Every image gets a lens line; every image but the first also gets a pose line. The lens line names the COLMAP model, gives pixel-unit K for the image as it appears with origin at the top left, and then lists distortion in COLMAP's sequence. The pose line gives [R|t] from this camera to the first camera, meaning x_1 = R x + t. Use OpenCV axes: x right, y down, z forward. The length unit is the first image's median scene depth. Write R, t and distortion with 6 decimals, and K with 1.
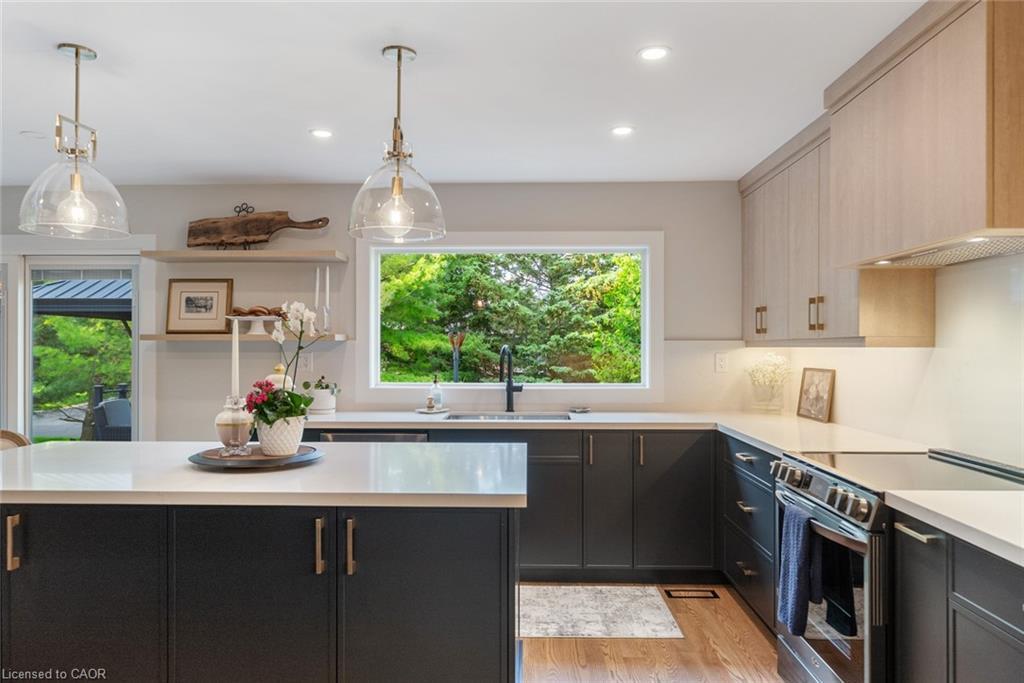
lens RADIAL K [[692.7, 0, 512.0], [0, 692.7, 341.5], [0, 0, 1]] dist [0.026276, 0.000410]
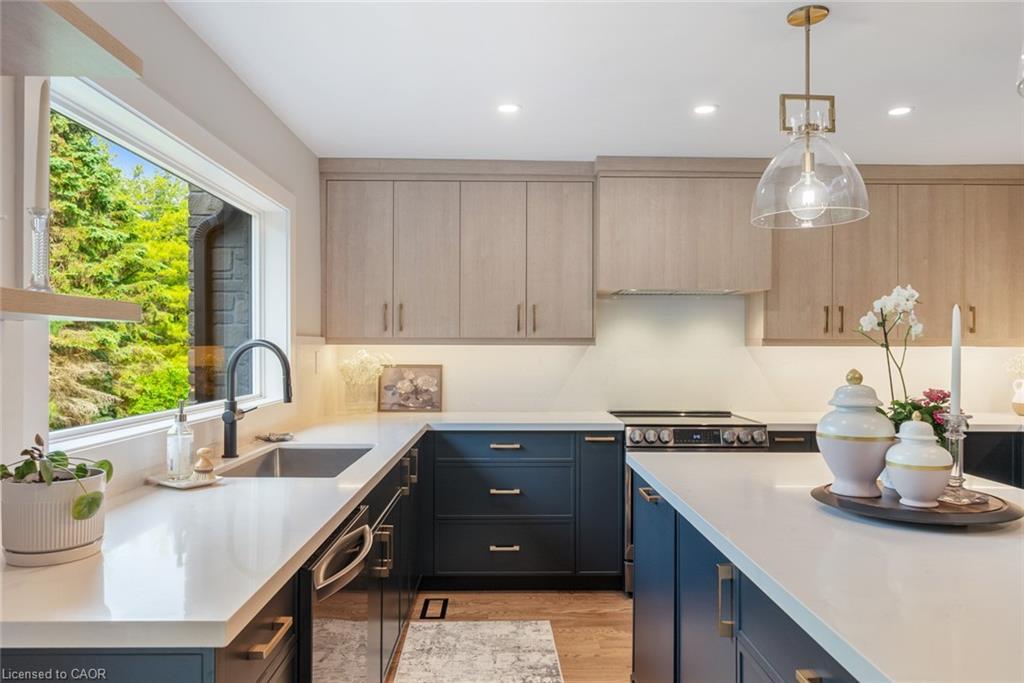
lens RADIAL K [[680.2, 0, 513.4], [0, 680.2, 344.8], [0, 0, 1]] dist [-0.001533, -0.003519]
pose [[-0.042297, -0.001460, 0.999104, -0.600887], [-0.010675, 0.999943, 0.001010, 0.004697], [-0.999048, -0.010623, -0.042310, 0.845080]]
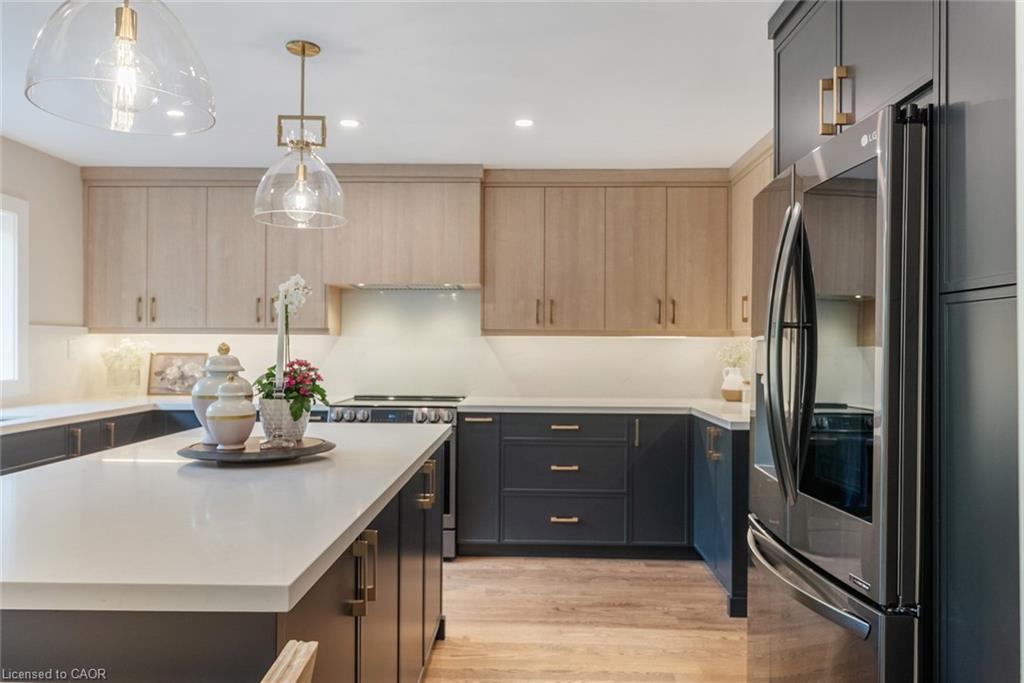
lens RADIAL K [[680.2, 0, 513.4], [0, 680.2, 344.8], [0, 0, 1]] dist [-0.001533, -0.003519]
pose [[-0.010602, -0.000569, 0.999944, -0.707264], [-0.012759, 0.999919, 0.000434, 0.016350], [-0.999862, -0.012753, -0.010609, 0.415568]]
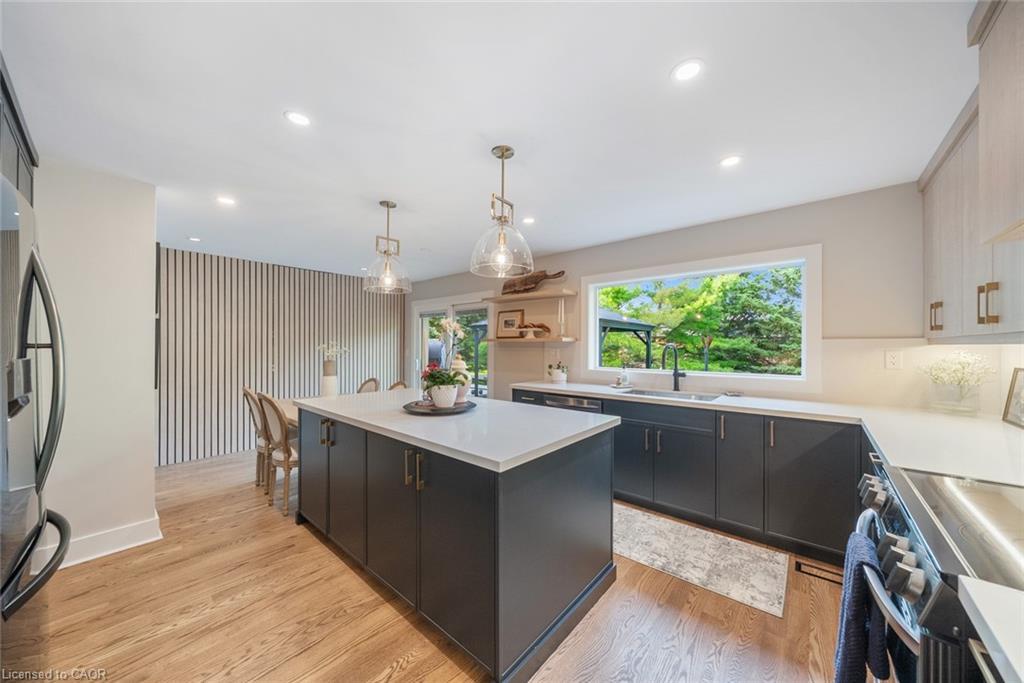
lens RADIAL K [[353.8, 0, 510.6], [0, 353.8, 343.0], [0, 0, 1]] dist [-0.002388, -0.000246]
pose [[0.775731, -0.004211, -0.631050, 0.203847], [0.004593, 0.999989, -0.001027, 0.003484], [0.631047, -0.002102, 0.775742, 0.246518]]
